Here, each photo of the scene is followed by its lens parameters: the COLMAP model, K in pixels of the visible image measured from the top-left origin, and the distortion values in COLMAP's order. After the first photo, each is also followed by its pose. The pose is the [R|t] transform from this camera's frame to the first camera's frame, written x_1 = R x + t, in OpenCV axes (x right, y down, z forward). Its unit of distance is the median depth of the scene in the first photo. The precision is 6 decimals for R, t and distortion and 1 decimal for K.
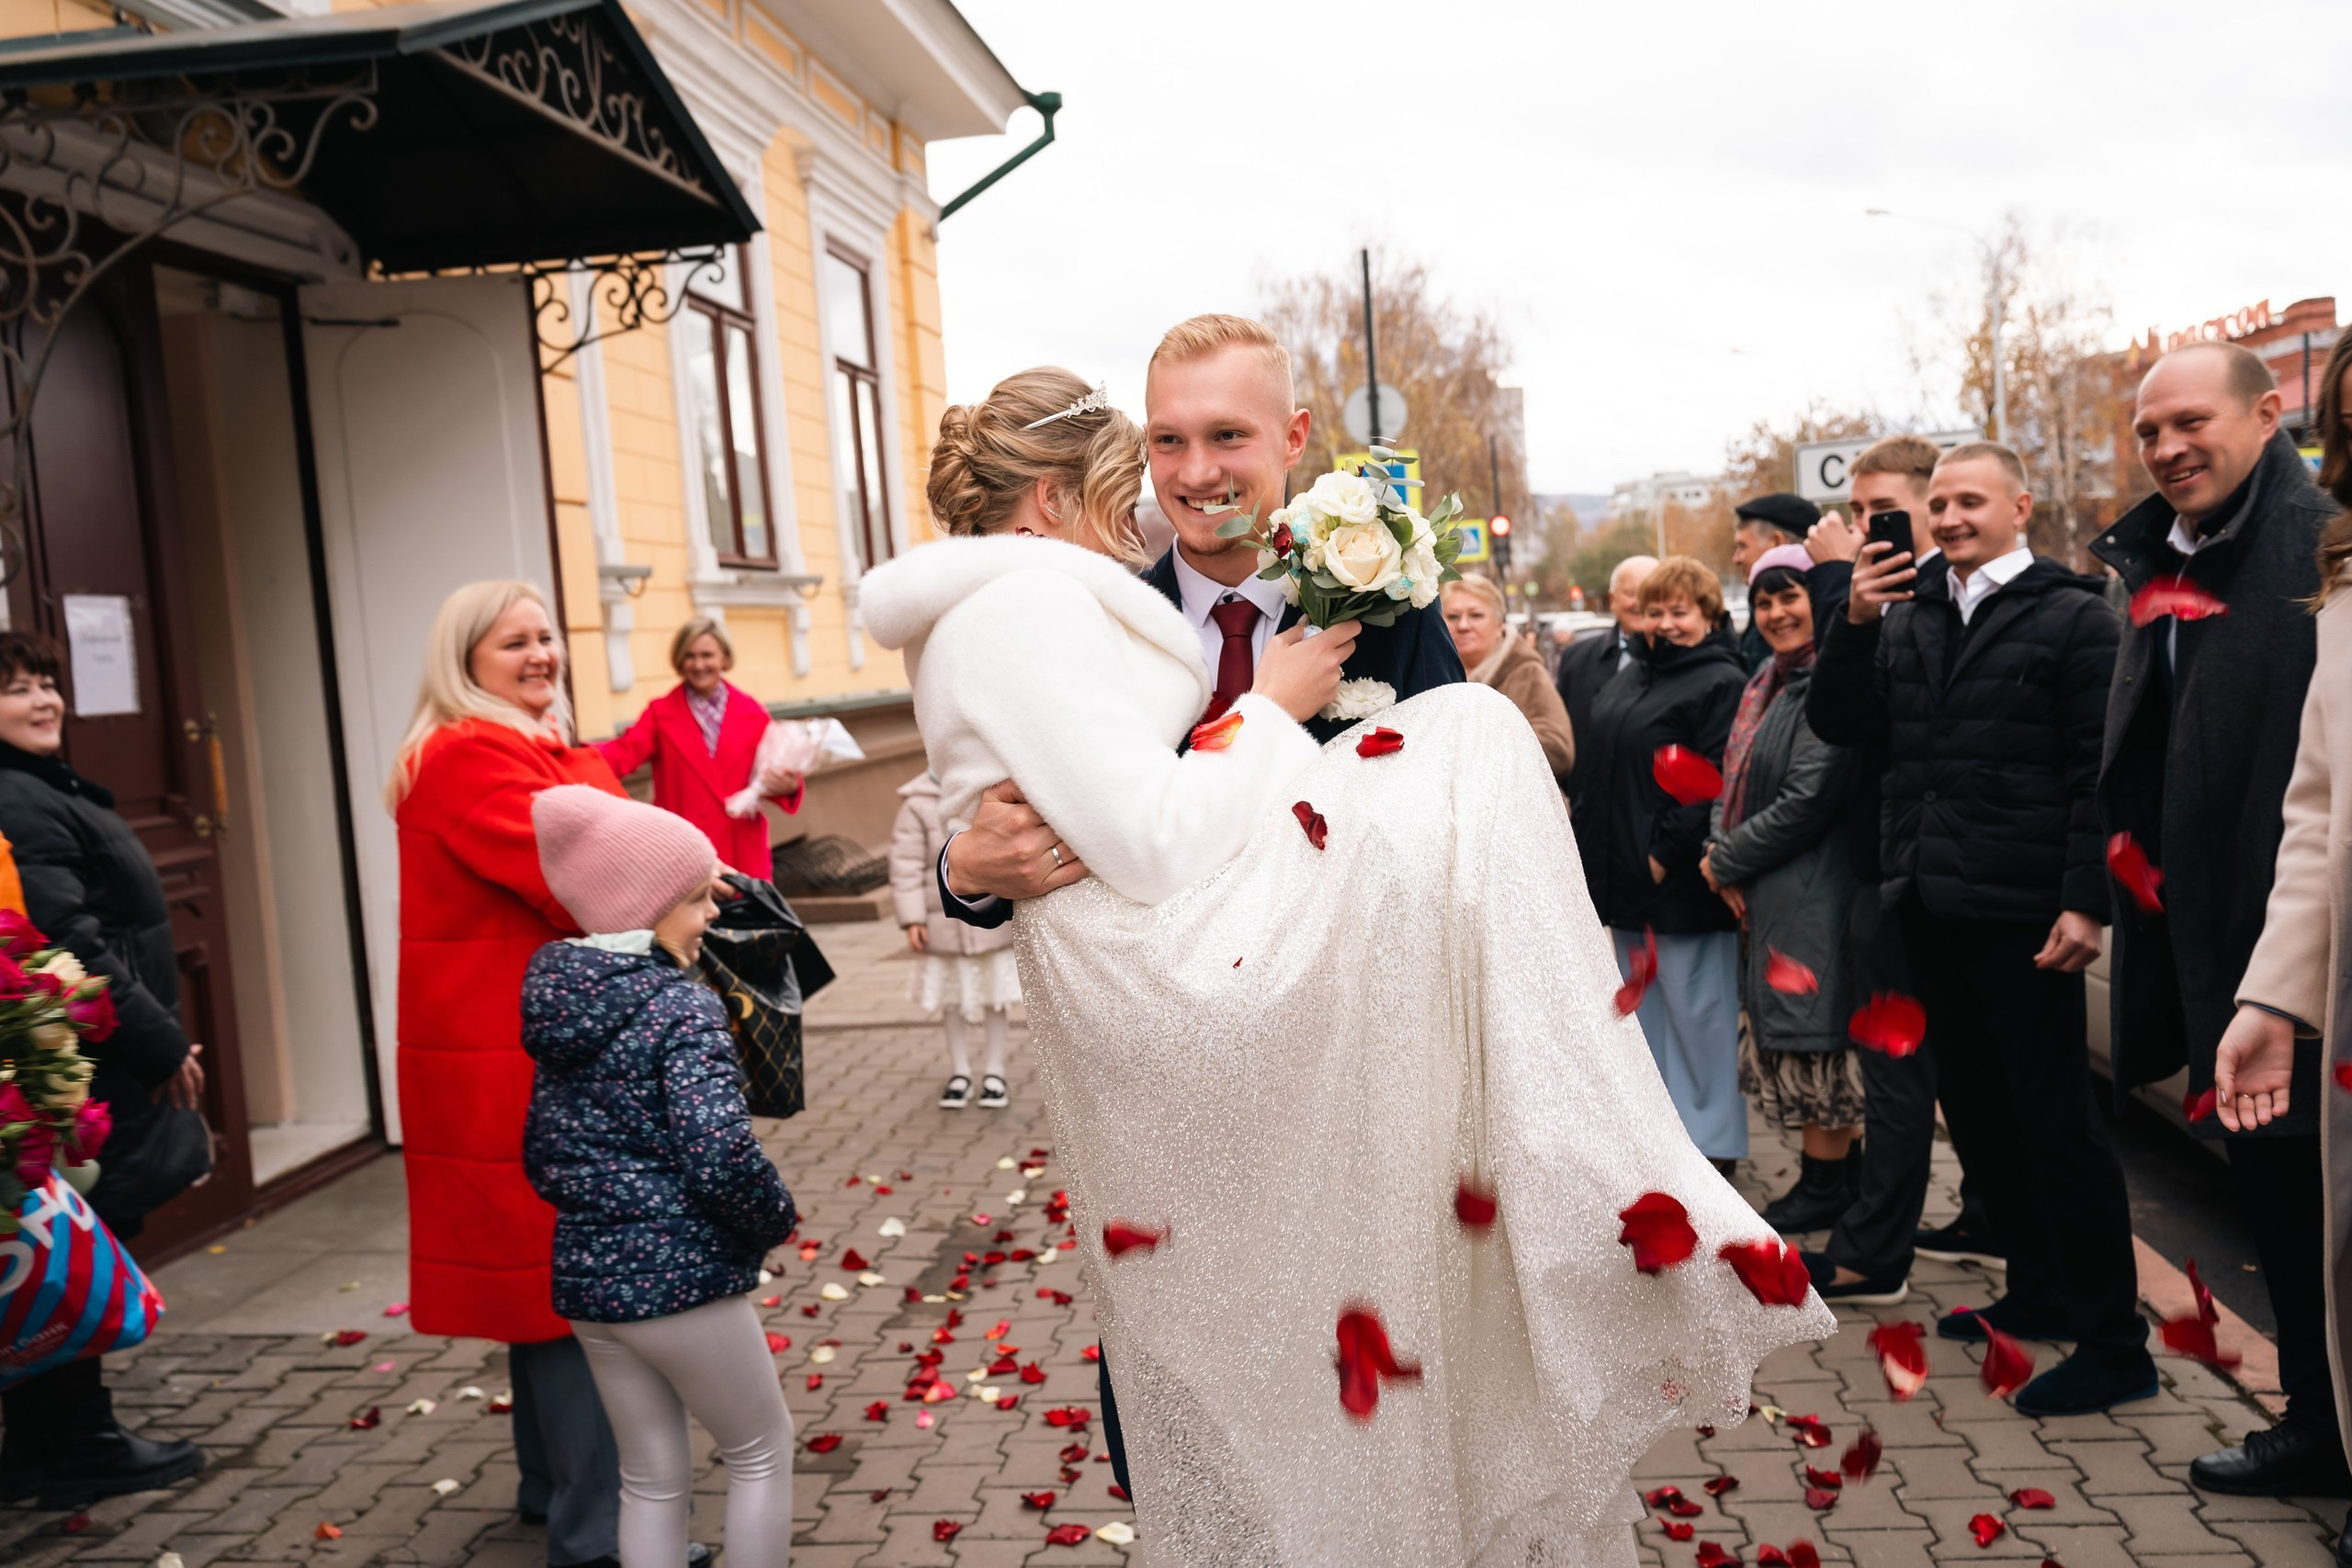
lens RADIAL K [[1903.9, 0, 1183.1], [0, 1903.9, 795.5], [0, 0, 1]] dist [0.004945, 0.004801]
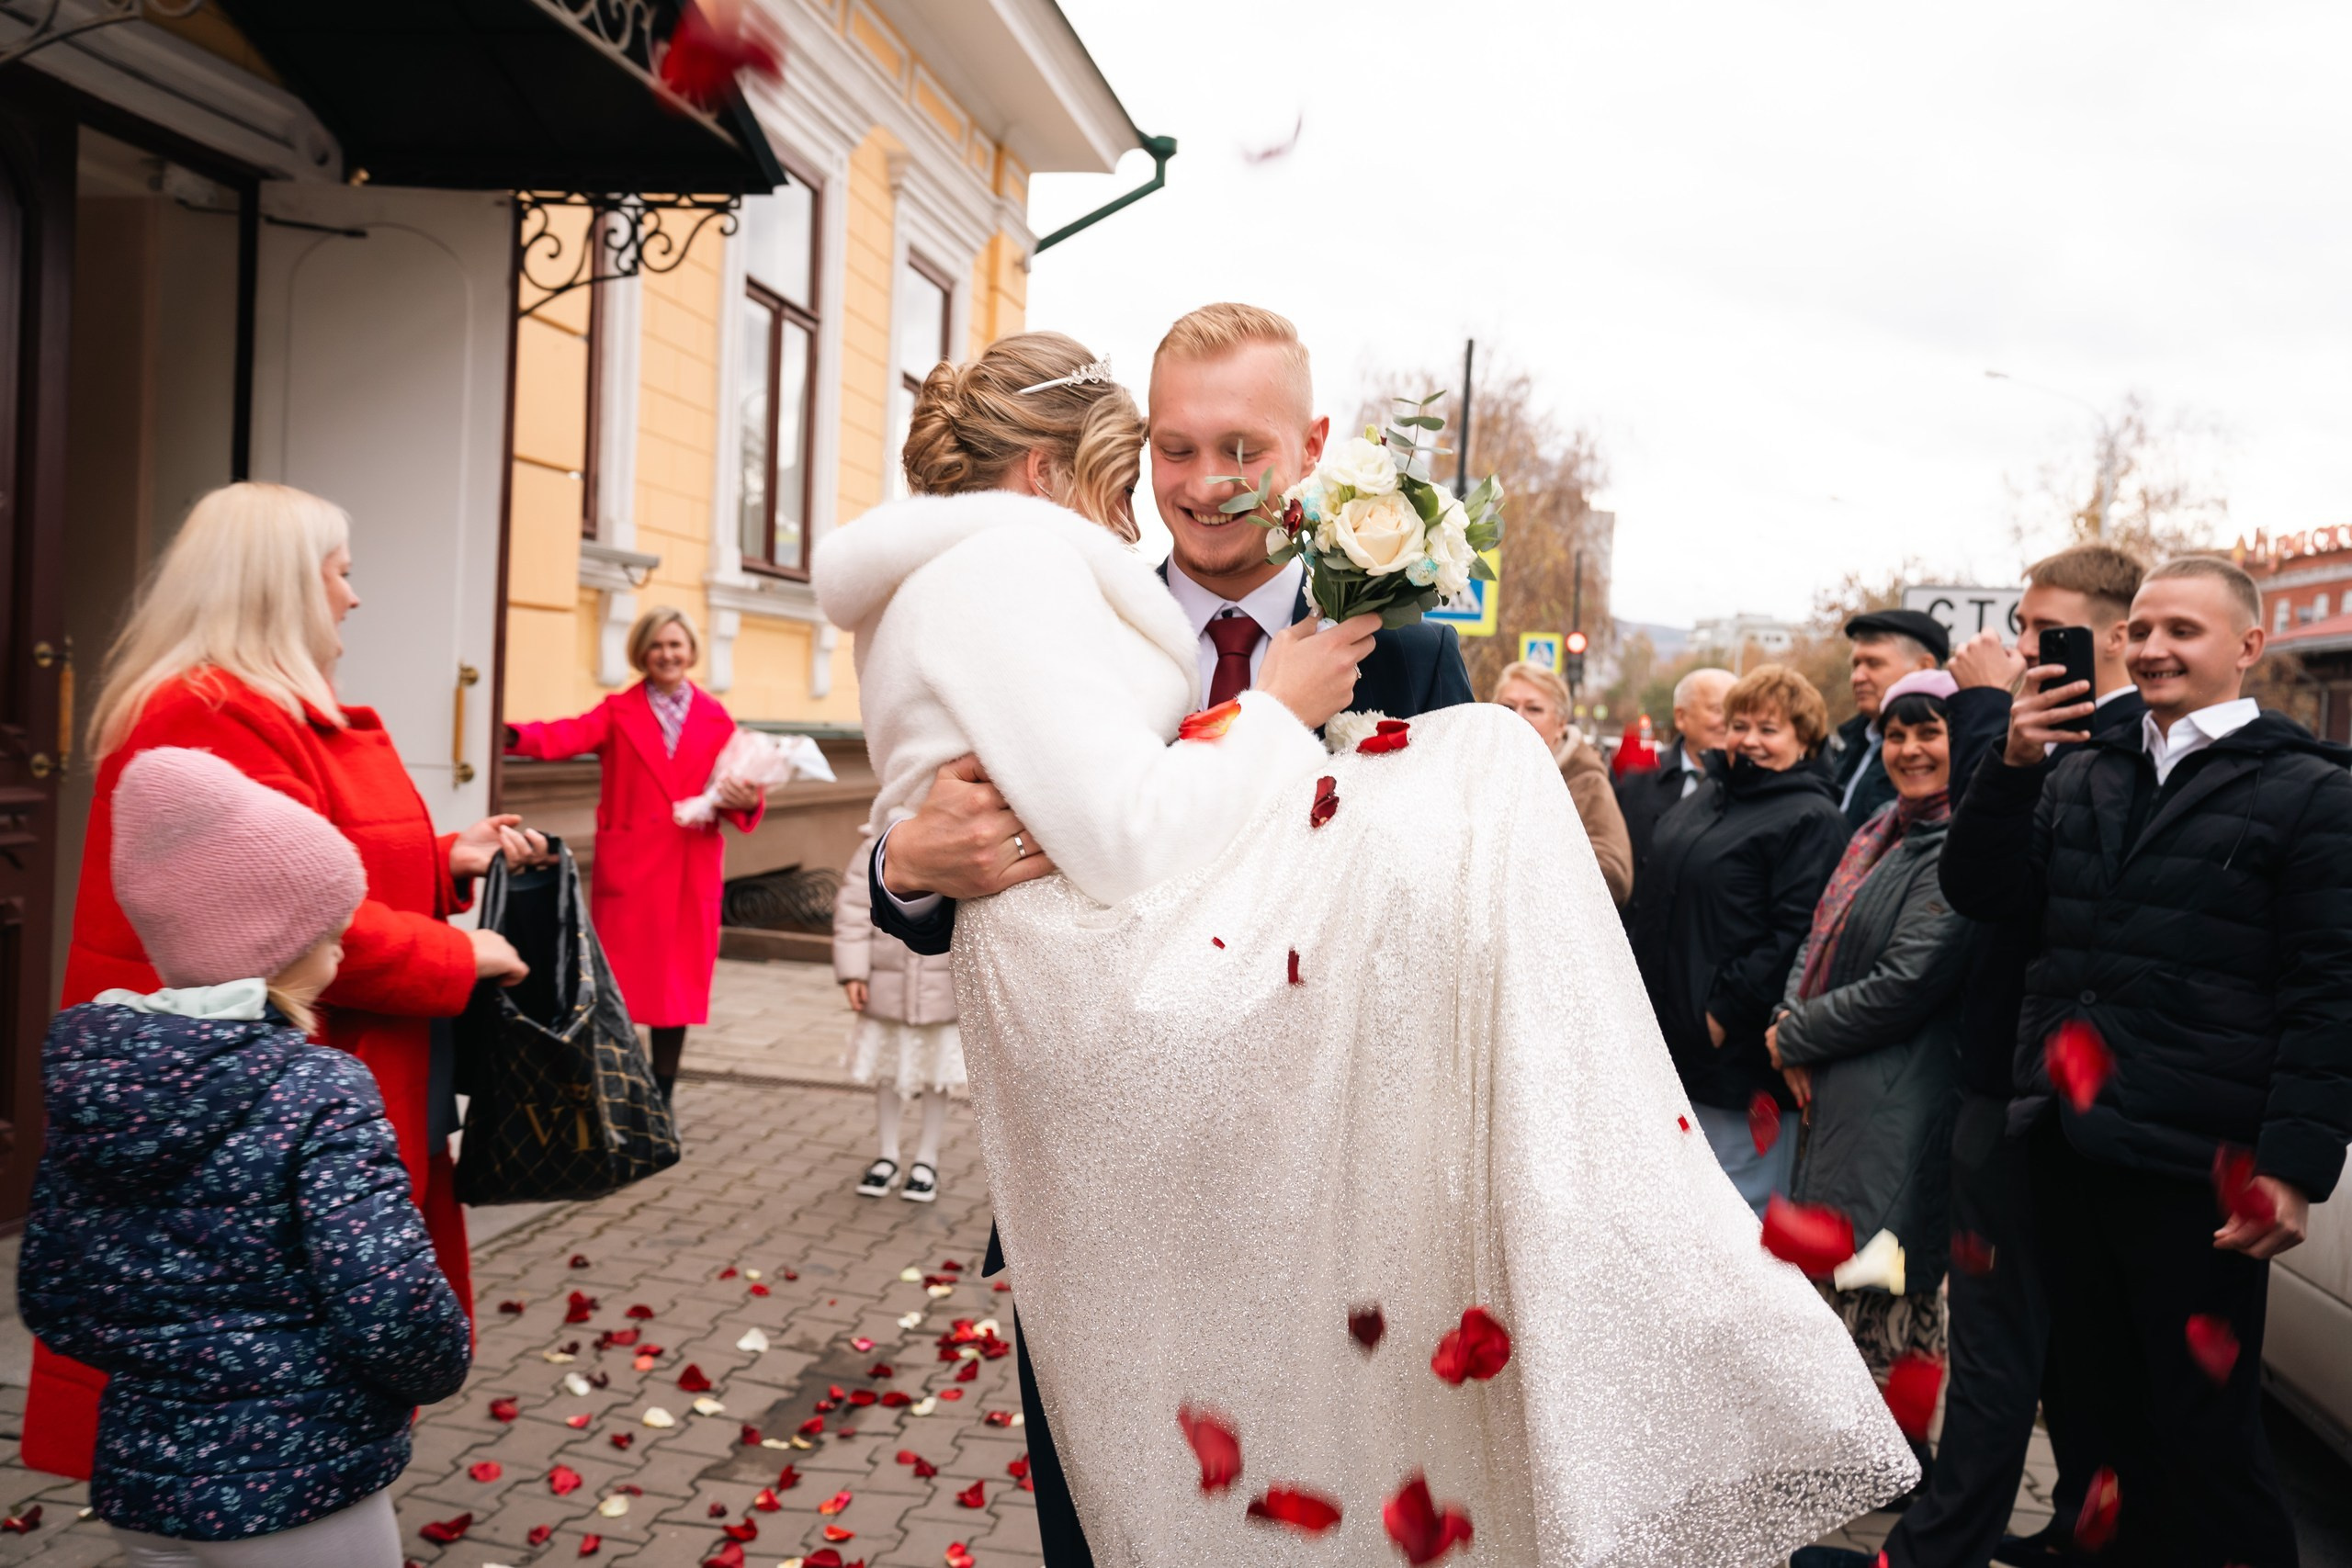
lens RADIAL K [[1904.7, 0, 1176.0], [0, 1904.7, 792.8], [0, 0, 1]] dist [0.000129, 0.005994]
pose [[0.991463, 0.126393, -0.032017, 0.009803], [-0.127599, 0.991061, -0.038940, -0.001396], [0.026809, 0.042693, 0.998729, 0.053062]]
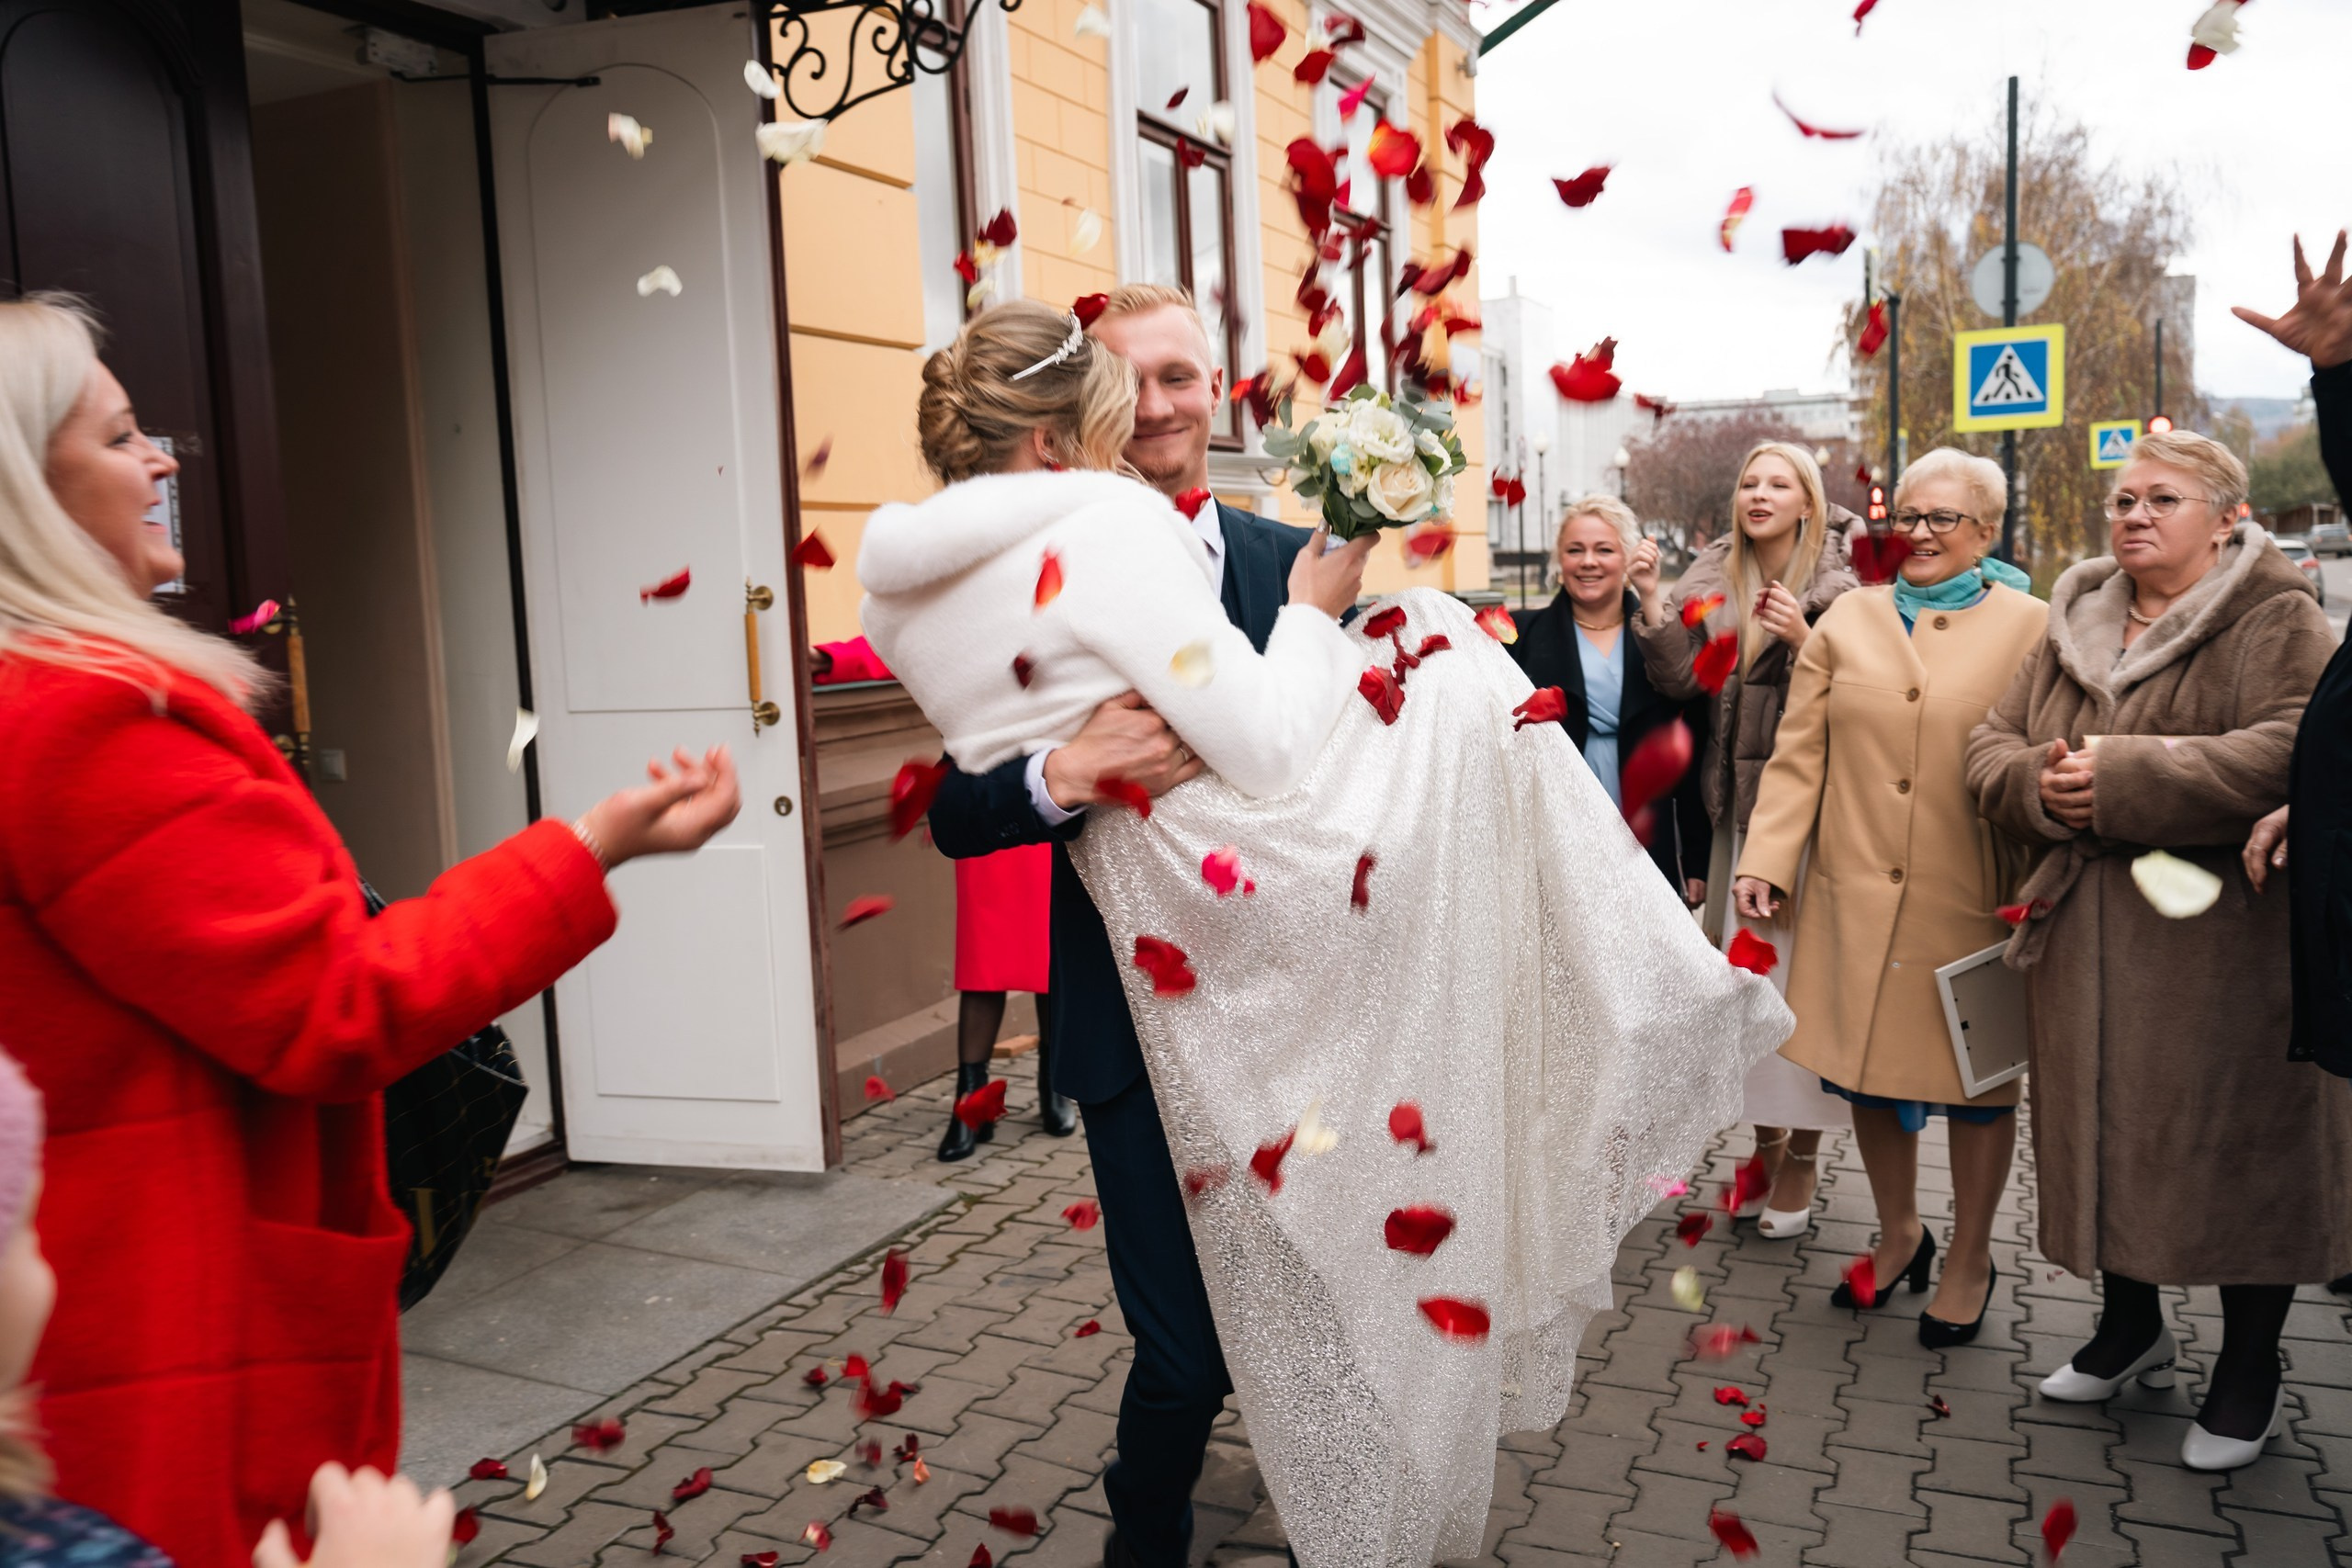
lens RADIAL K [[1900.9, 0, 1160.6], [0, 1900.9, 780.8], [0, 0, 1]] dist [0.005527, 0.000874]
pose [[0.952160, 0.065336, -0.298535, 0.014686], [-0.052506, 0.997327, 0.050806, -0.009903], [0.301057, -0.032701, 0.953045, 0.138984]]
